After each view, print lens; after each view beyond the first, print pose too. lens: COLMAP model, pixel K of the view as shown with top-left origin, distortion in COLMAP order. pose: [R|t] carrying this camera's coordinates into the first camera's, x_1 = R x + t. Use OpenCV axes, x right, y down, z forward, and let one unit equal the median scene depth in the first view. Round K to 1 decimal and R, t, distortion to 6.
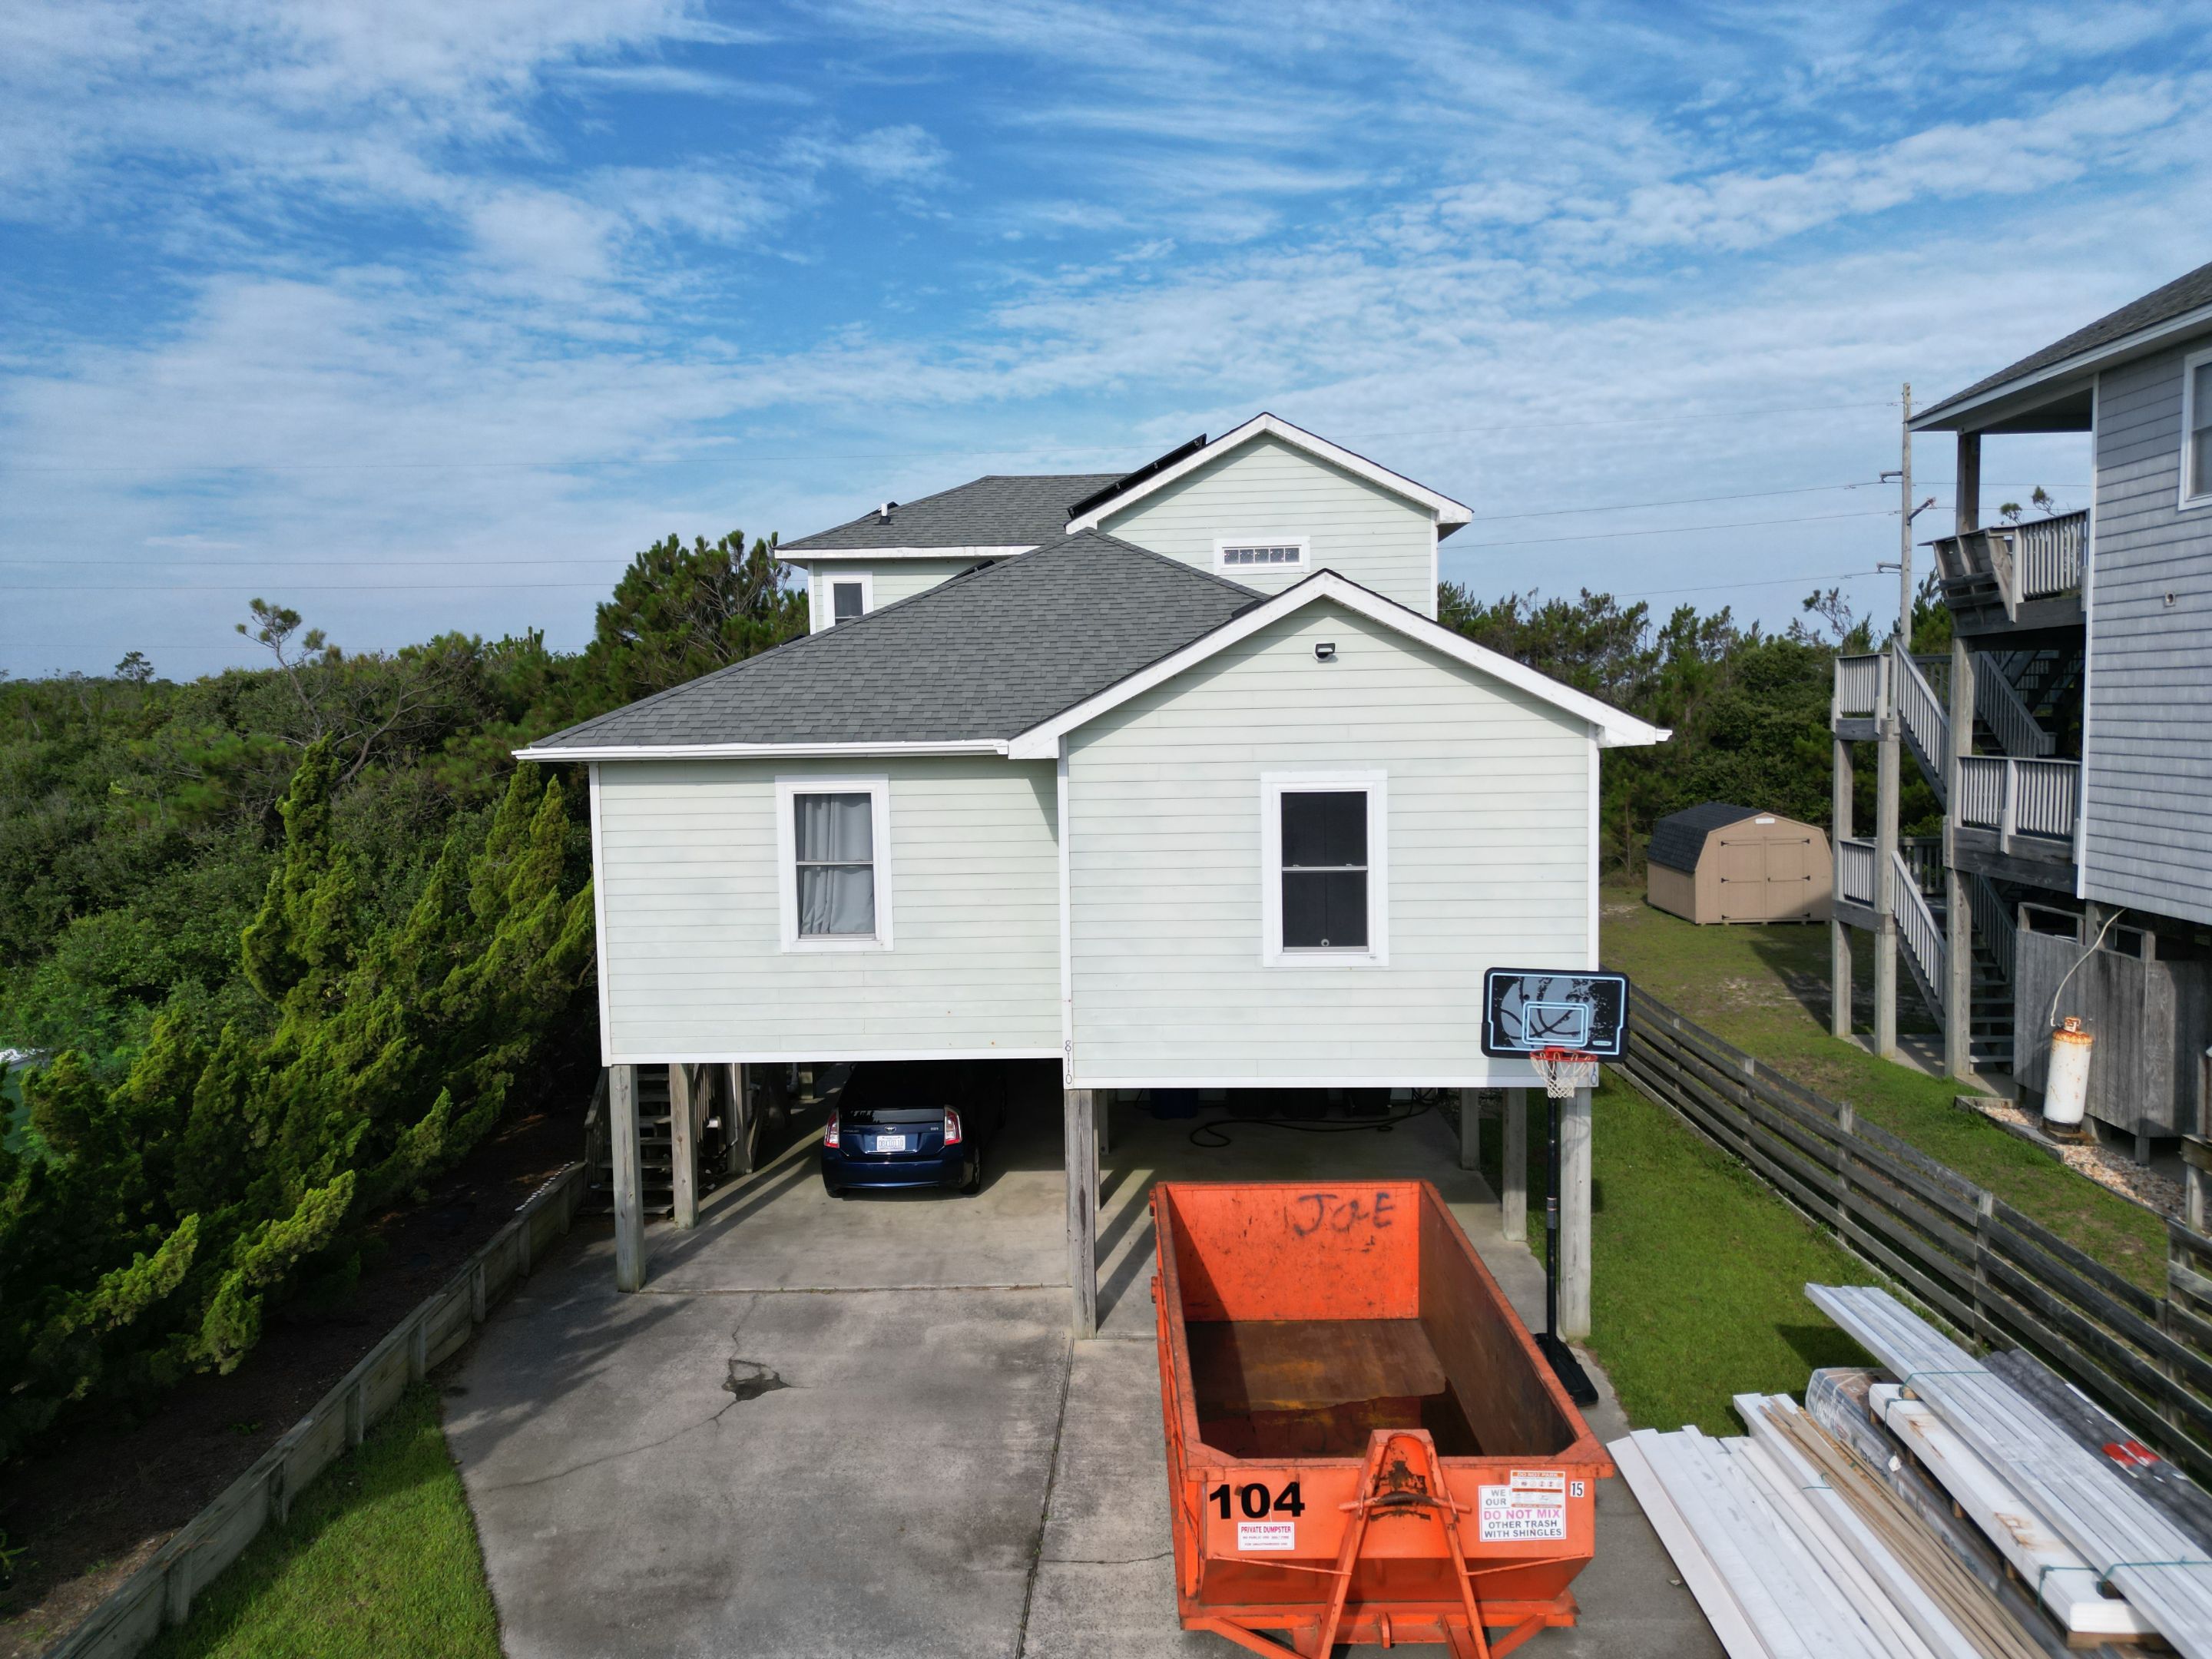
lens RADIAL K [[1545.0, 0, 1110.6], [0, 1545.0, 823.2], [0, 0, 1]] dist [0.072407, -0.045298]
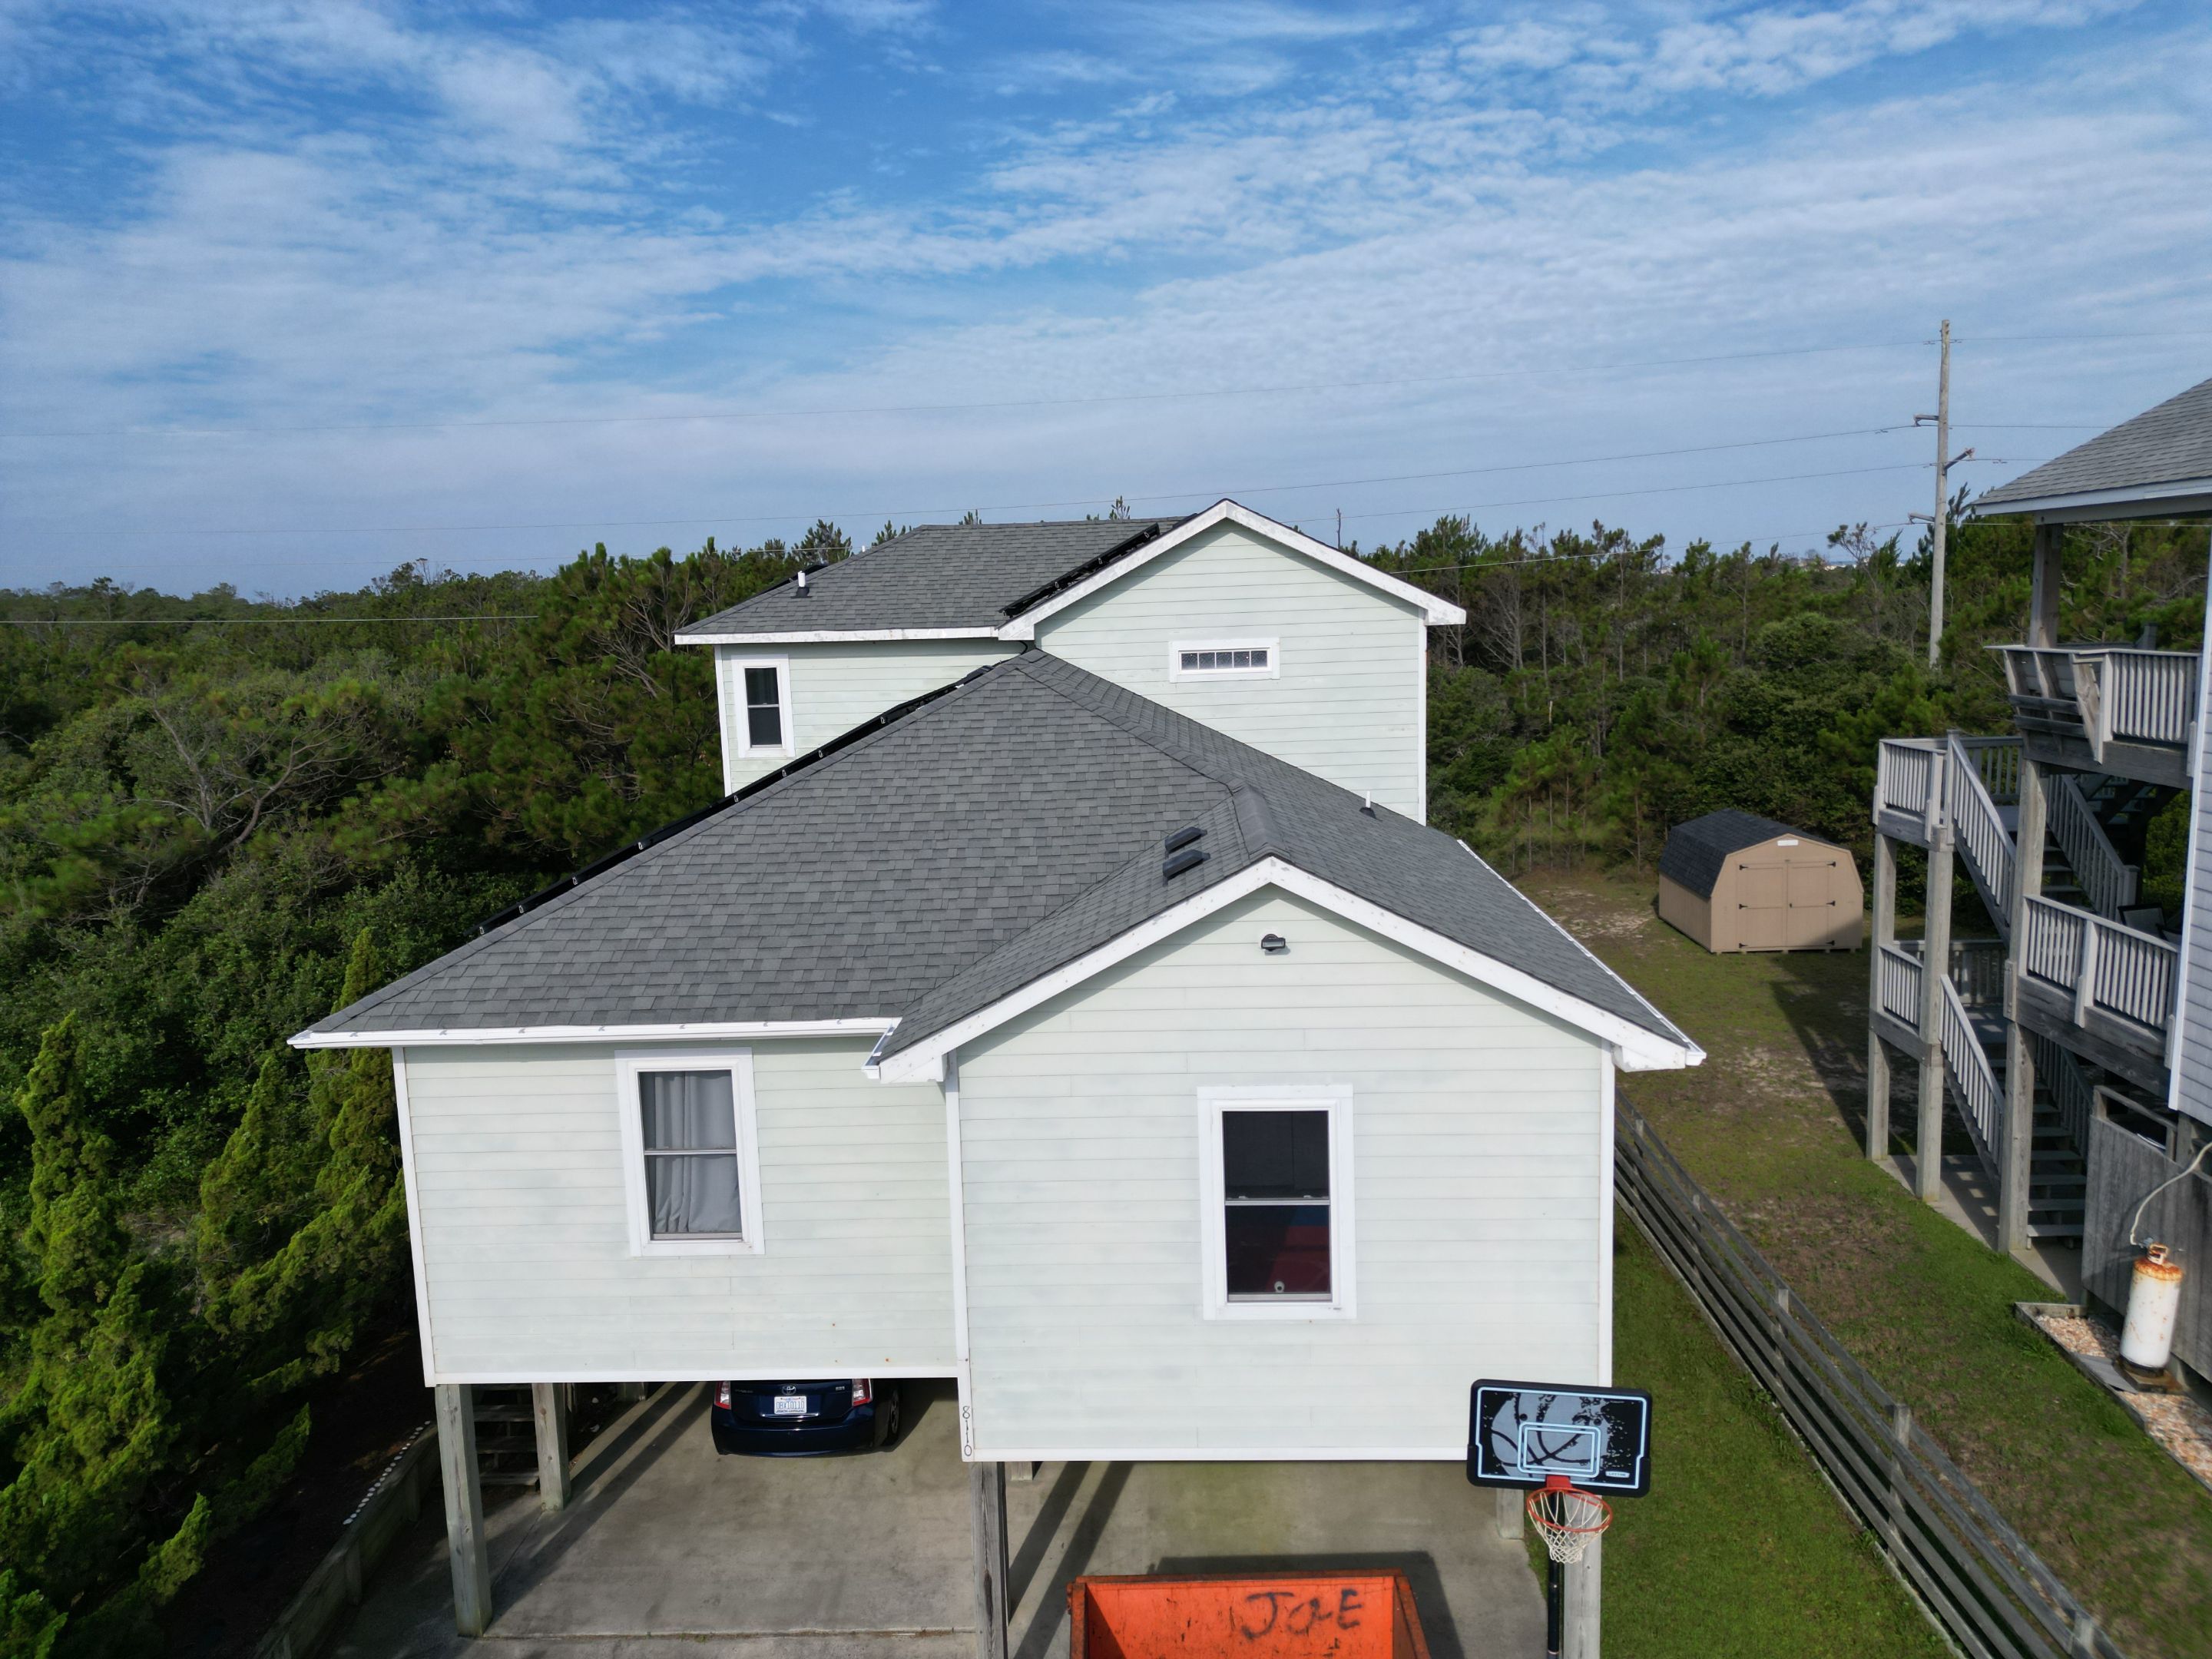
lens RADIAL K [[1555.0, 0, 1106.7], [0, 1555.0, 855.3], [0, 0, 1]] dist [0.044741, -0.003573]
pose [[0.999923, -0.010676, -0.006274, 0.048710], [0.011215, 0.995582, 0.093223, -0.199290], [0.005251, -0.093286, 0.995625, 0.176358]]
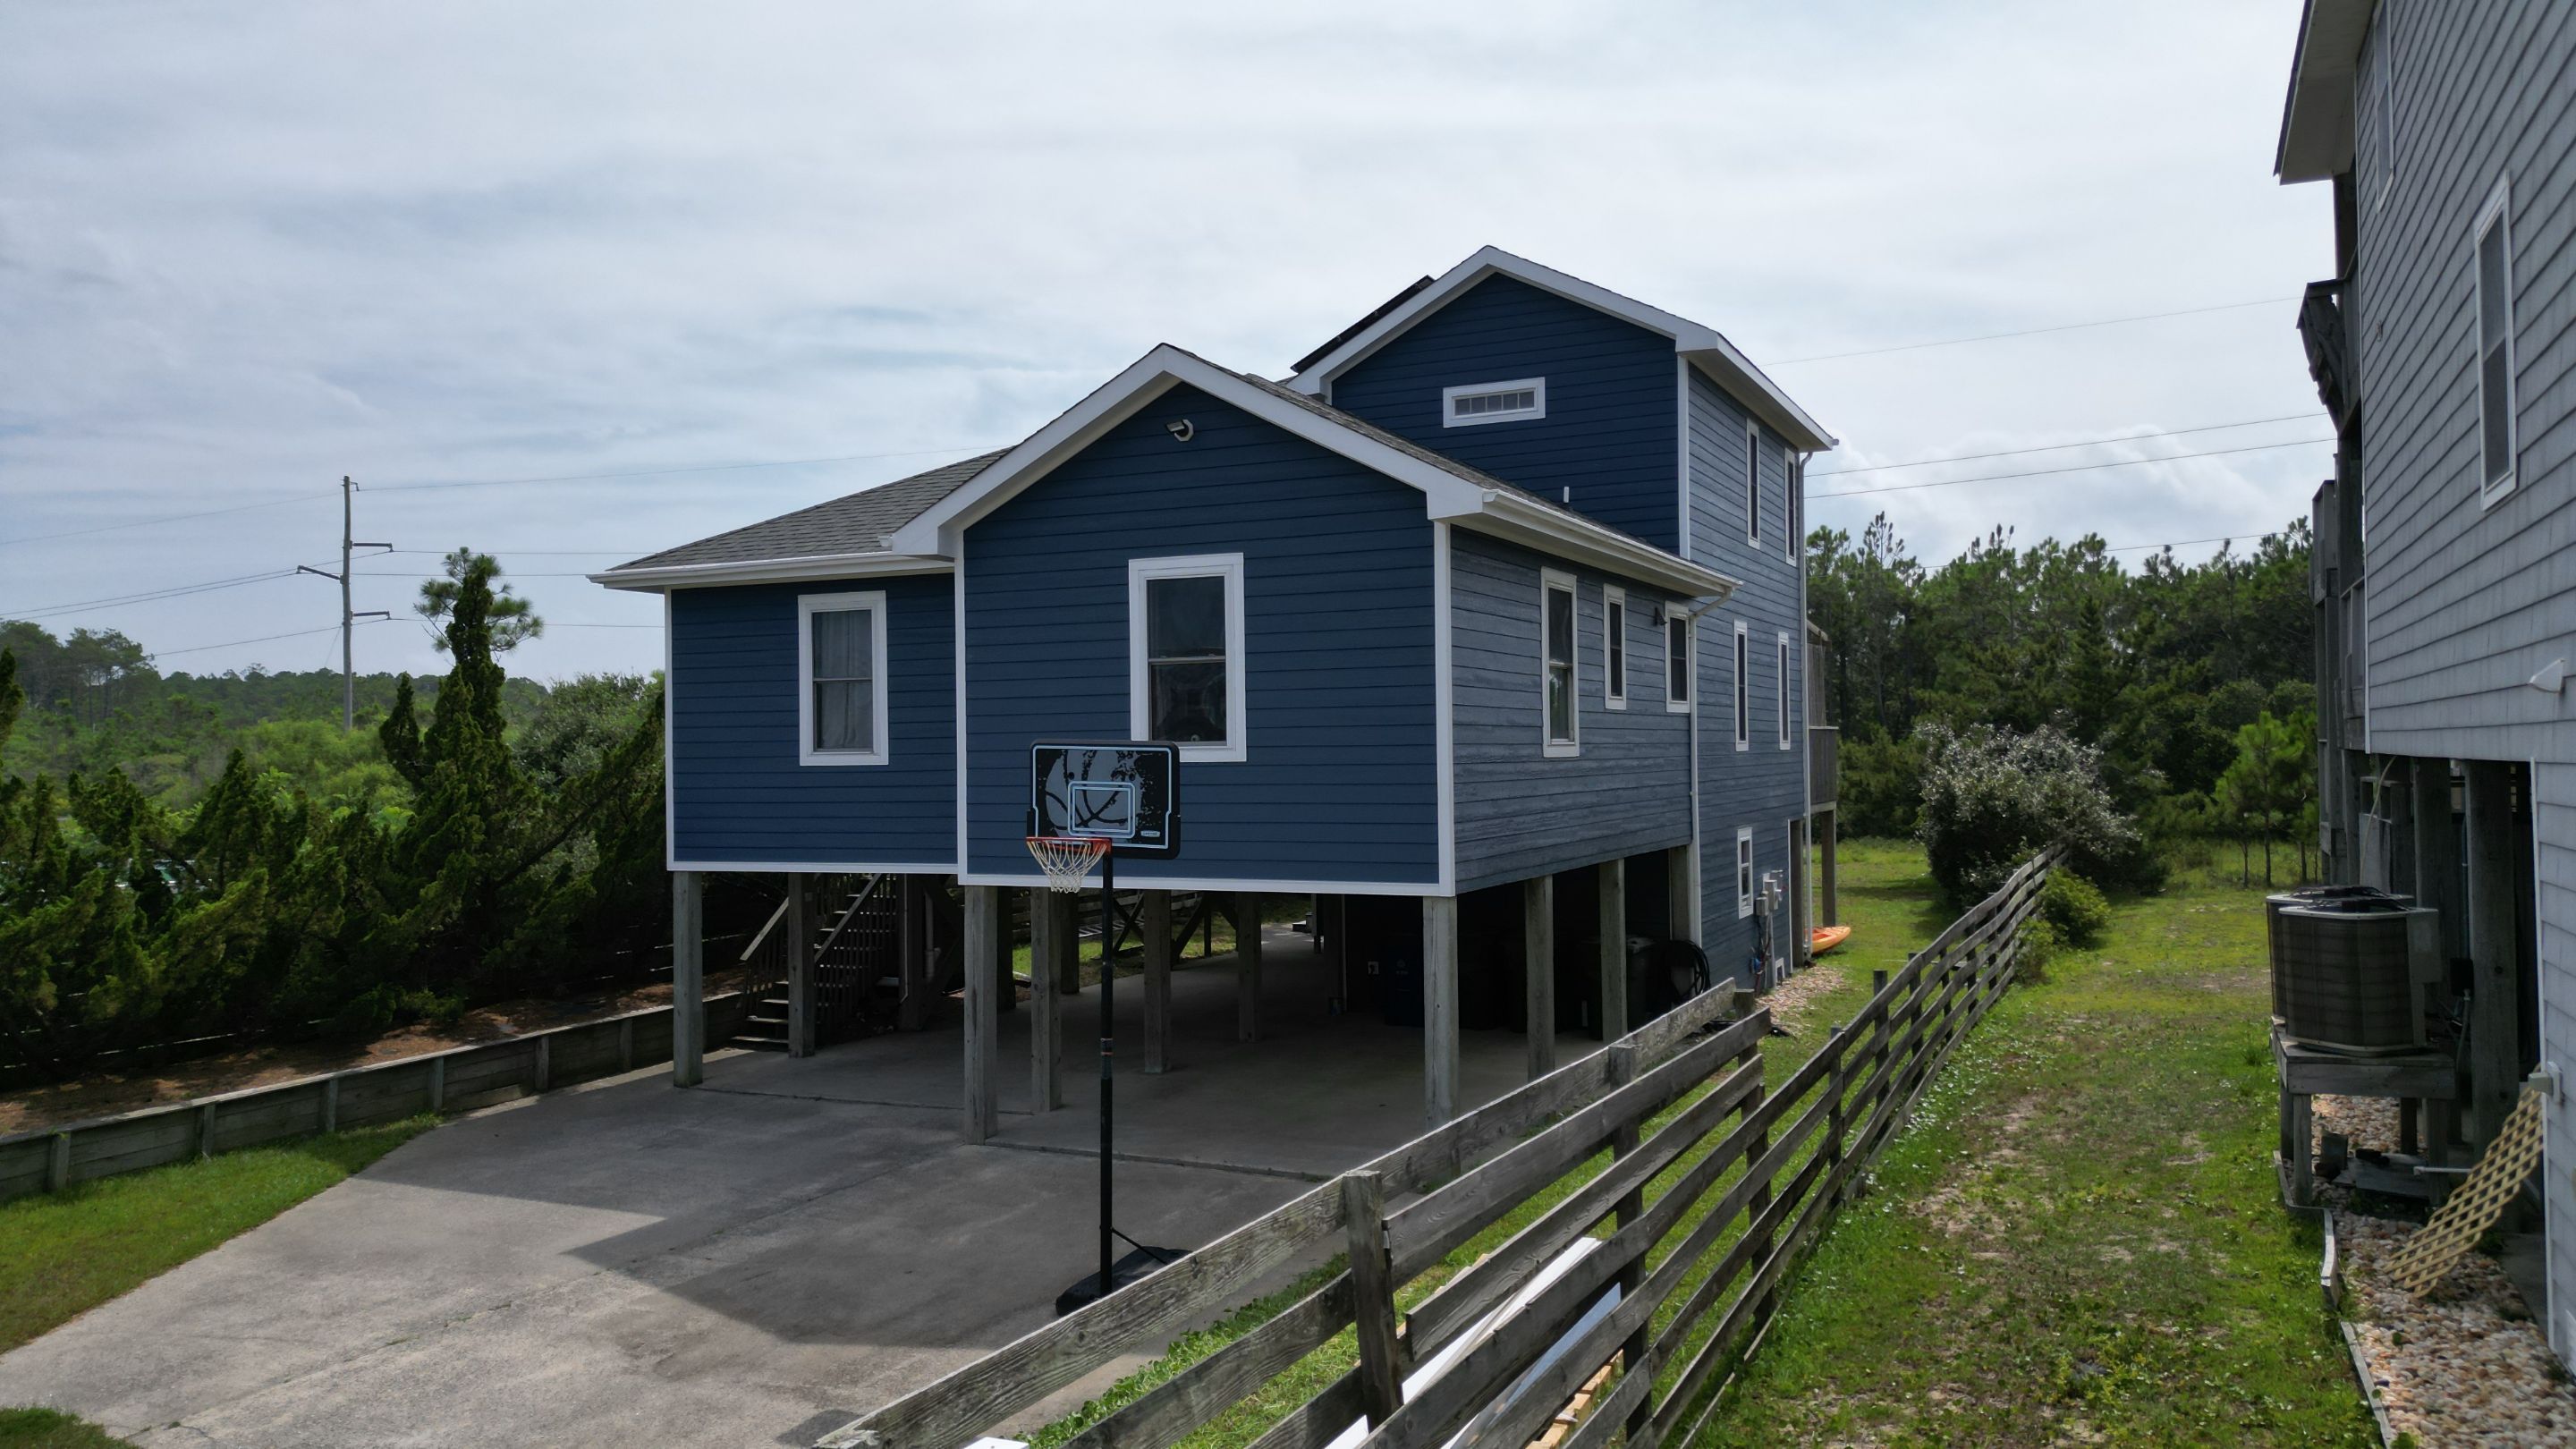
lens RADIAL K [[1803.6, 0, 1284.9], [0, 1803.6, 723.7], [0, 0, 1]] dist [0.074642, -0.078211]
pose [[0.917900, 0.002749, -0.396801, 0.552140], [-0.035128, 0.996613, -0.074355, 0.130363], [0.395253, 0.082189, 0.914888, 0.009591]]
